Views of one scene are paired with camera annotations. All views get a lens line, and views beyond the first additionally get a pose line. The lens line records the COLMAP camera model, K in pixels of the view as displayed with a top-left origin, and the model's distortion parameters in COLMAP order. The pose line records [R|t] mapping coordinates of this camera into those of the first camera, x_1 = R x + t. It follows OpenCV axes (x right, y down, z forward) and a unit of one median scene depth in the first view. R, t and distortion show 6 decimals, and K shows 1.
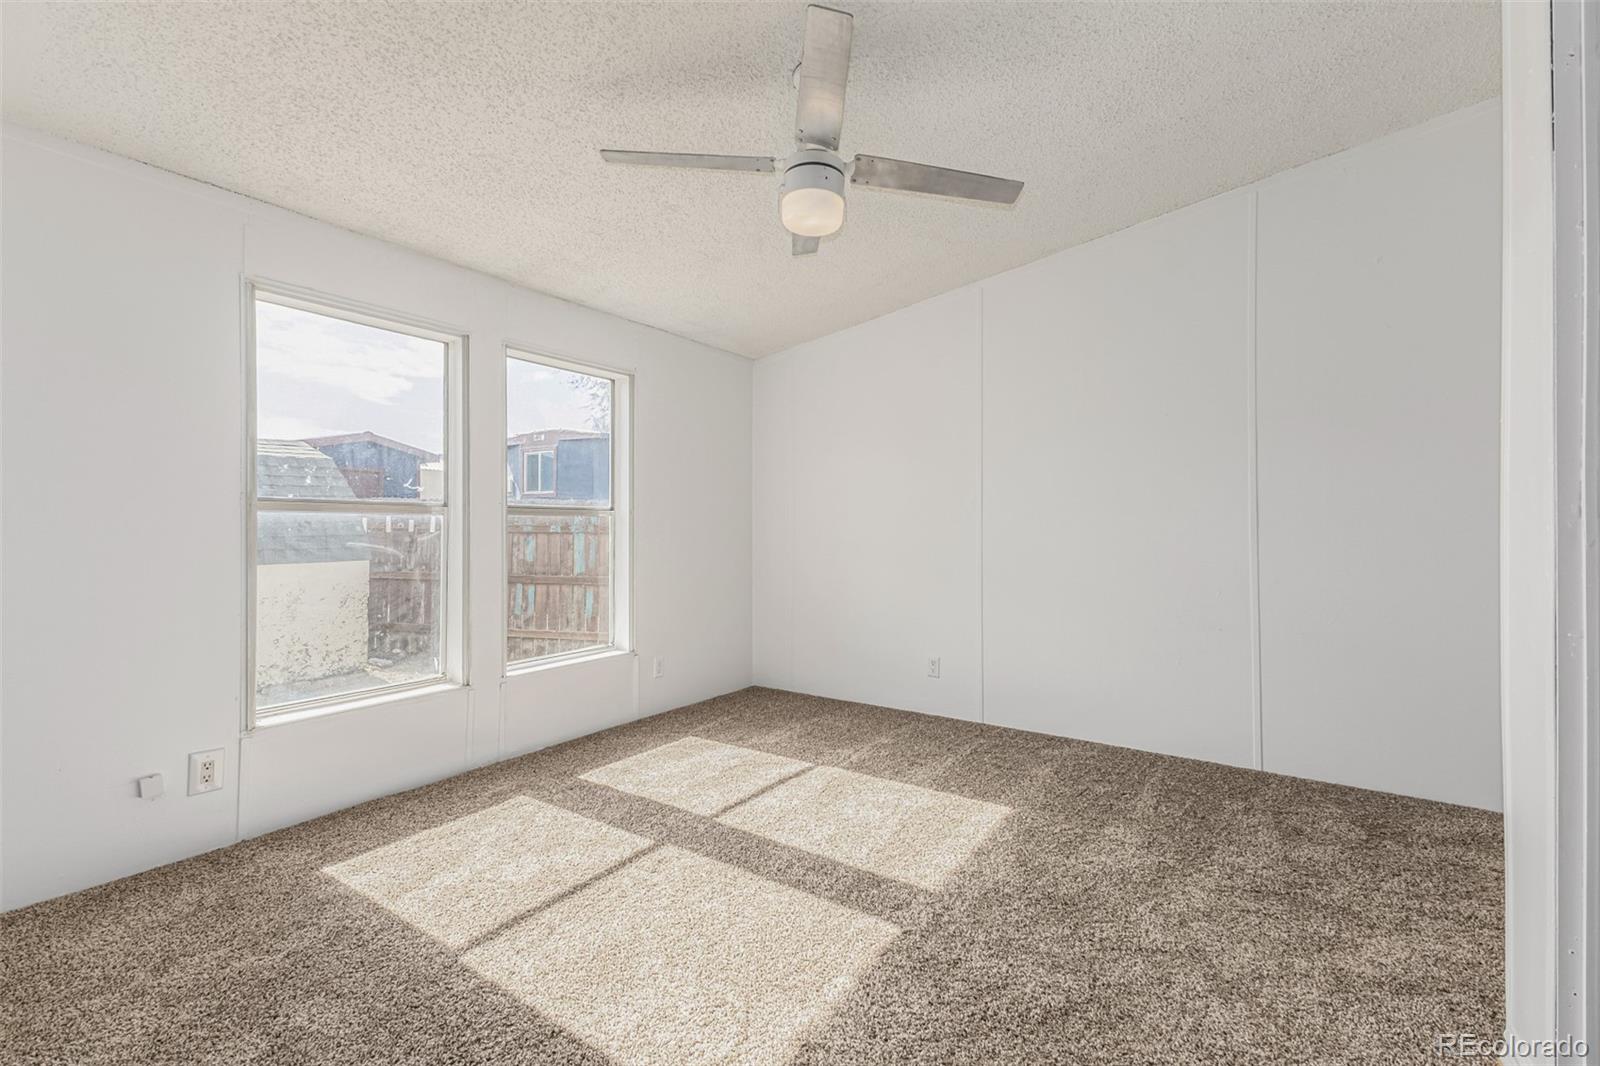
lens RADIAL K [[696.4, 0, 798.0], [0, 696.4, 529.1], [0, 0, 1]] dist [0.009975, -0.000152]
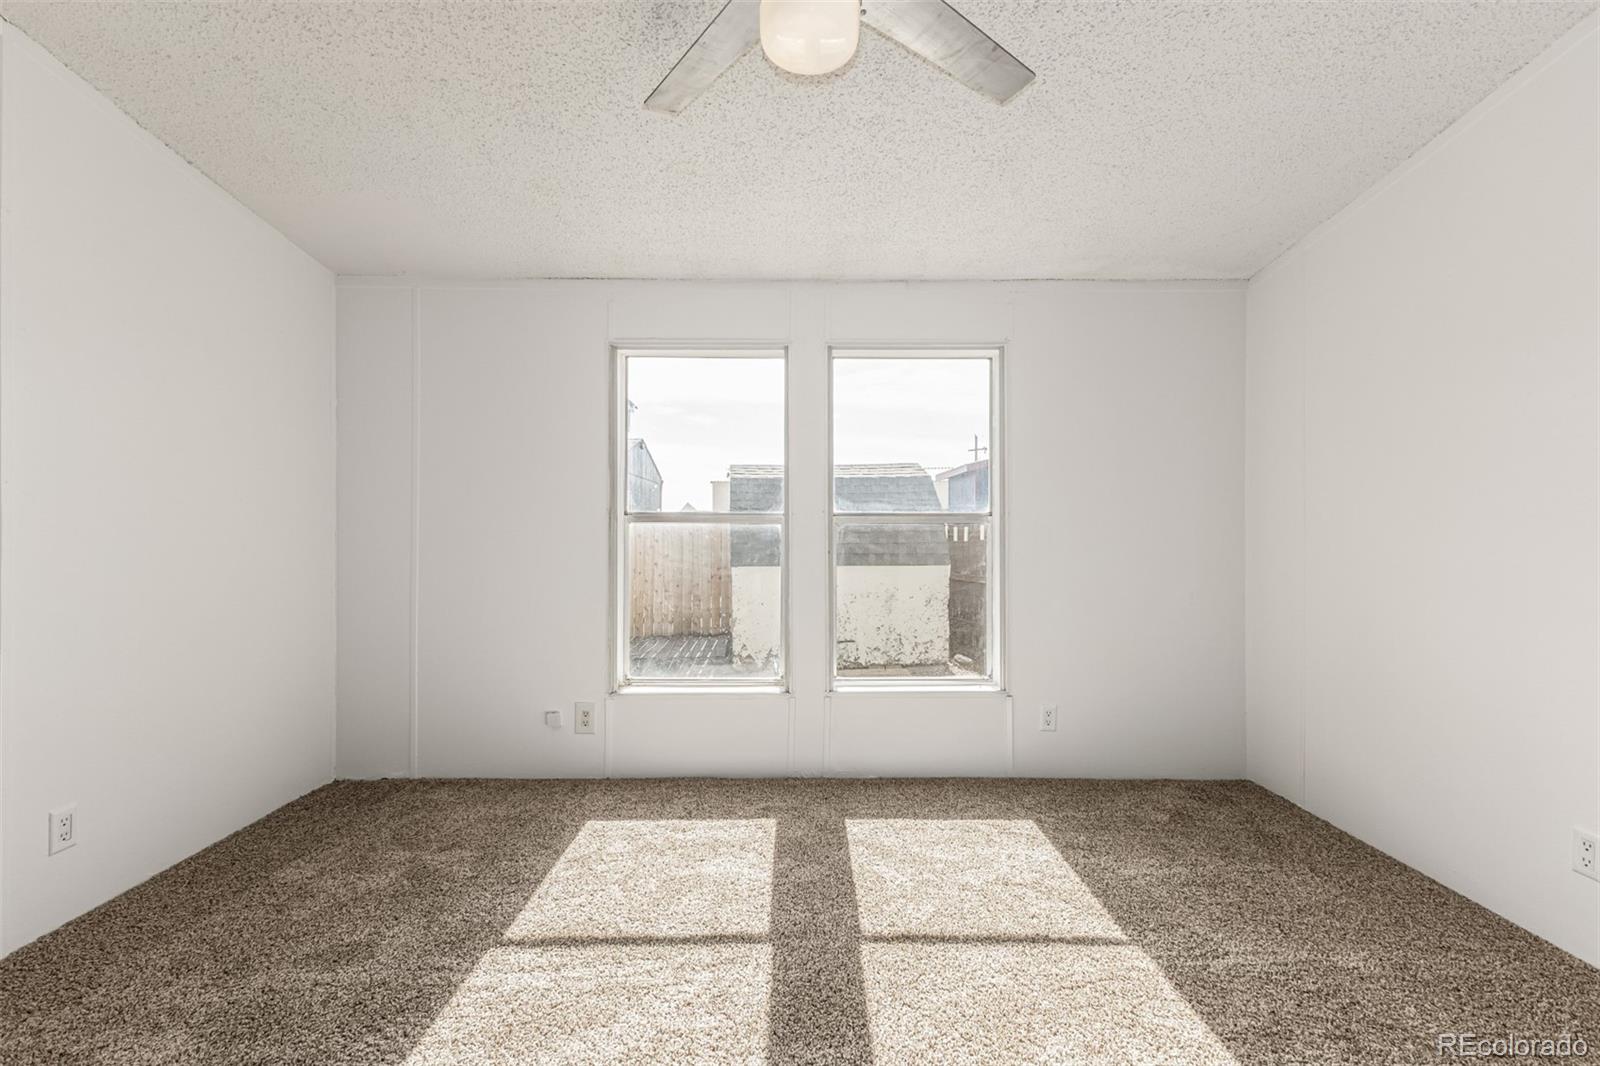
lens RADIAL K [[681.6, 0, 800.0], [0, 681.6, 533.0], [0, 0, 1]] dist [0.002781, -0.000104]
pose [[0.567931, -0.003264, -0.823070, 0.335247], [-0.003023, 0.999977, -0.006051, -0.000504], [0.823071, 0.005925, 0.567908, 0.434102]]
